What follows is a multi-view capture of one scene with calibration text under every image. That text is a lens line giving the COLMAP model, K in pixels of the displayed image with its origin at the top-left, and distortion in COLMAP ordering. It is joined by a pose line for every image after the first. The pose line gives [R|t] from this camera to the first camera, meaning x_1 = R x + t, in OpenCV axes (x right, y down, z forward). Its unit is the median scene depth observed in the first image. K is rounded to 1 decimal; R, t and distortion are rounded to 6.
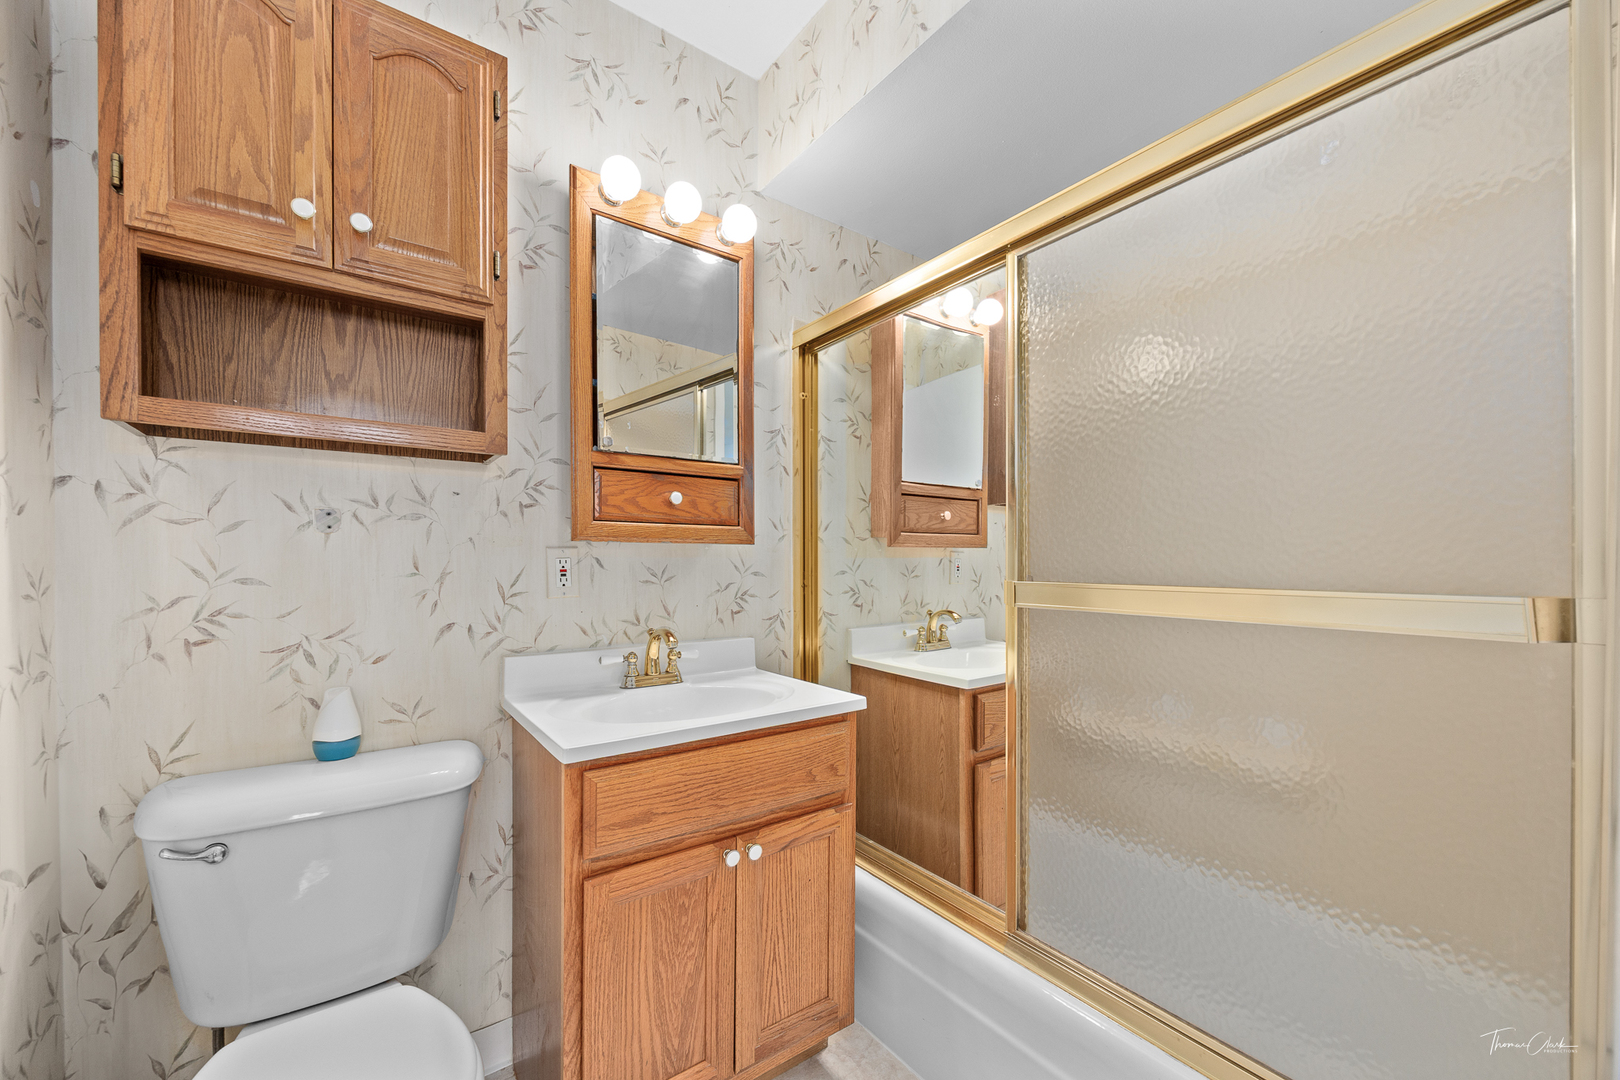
lens RADIAL K [[623.3, 0, 806.5], [0, 623.3, 553.4], [0, 0, 1]] dist [0.000917, -0.001105]
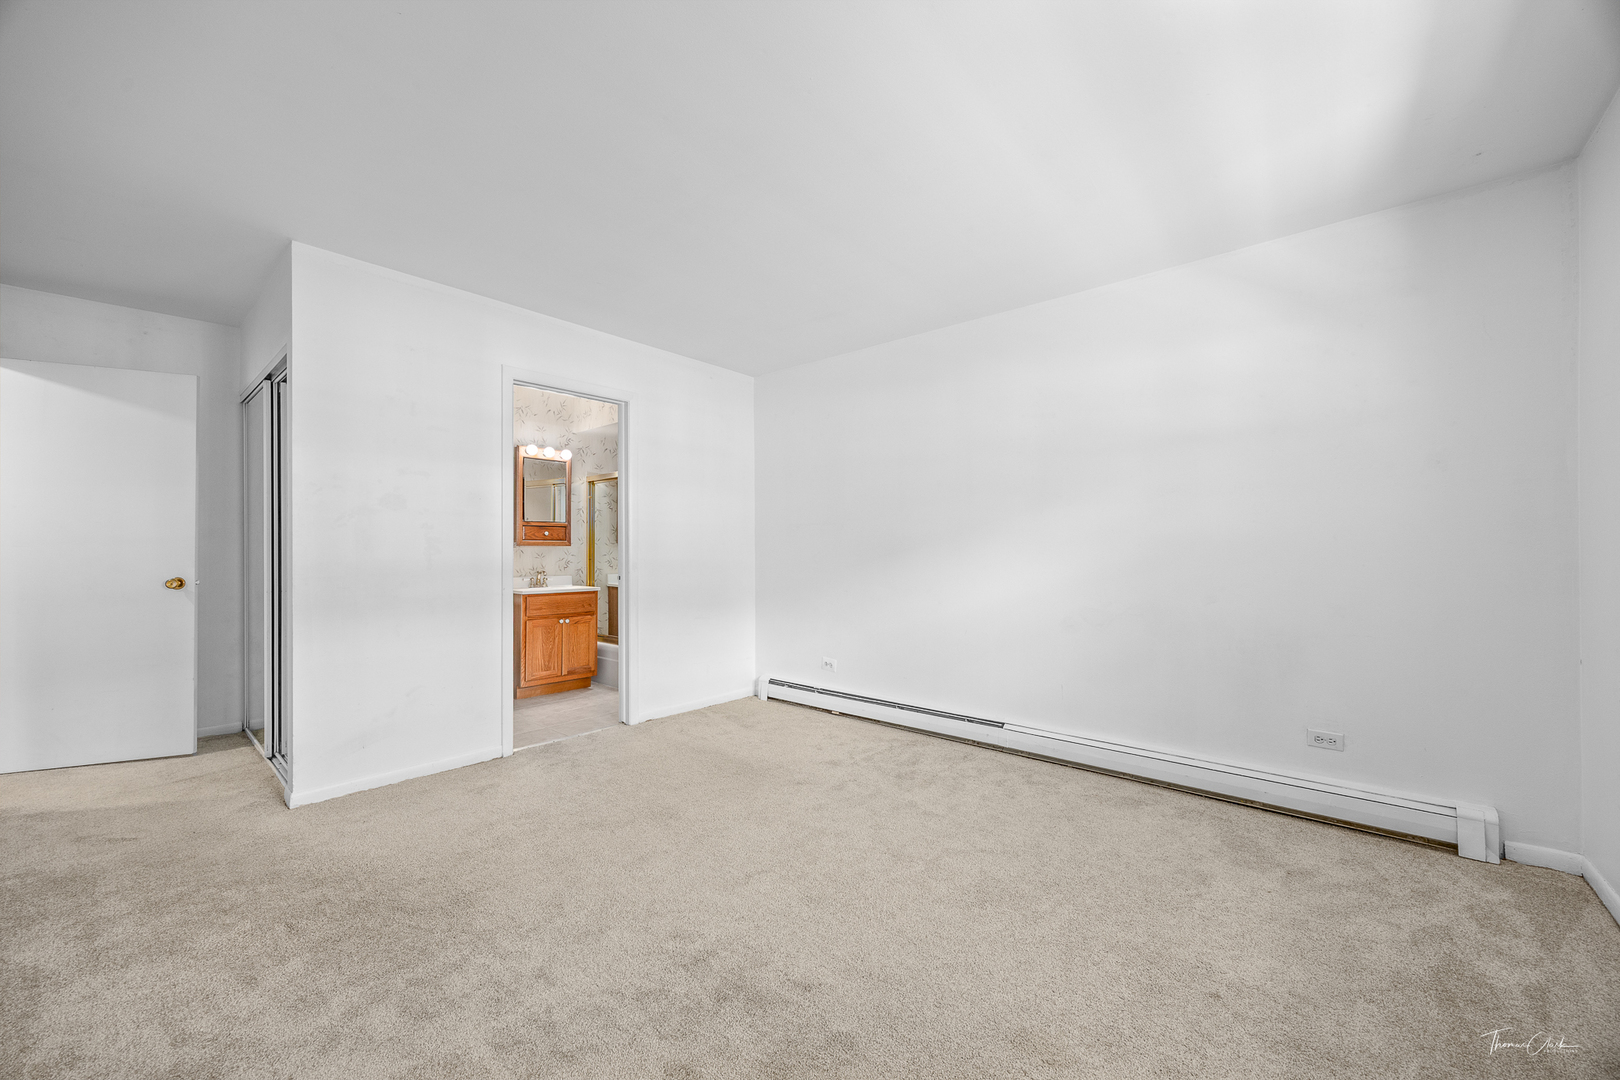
lens RADIAL K [[623.3, 0, 808.9], [0, 623.3, 536.4], [0, 0, 1]] dist [0.000917, -0.001105]
pose [[0.975028, 0.005886, 0.222002, 0.421937], [-0.004120, 0.999956, -0.008420, -0.044163], [-0.222042, 0.007295, 0.975010, -2.561573]]
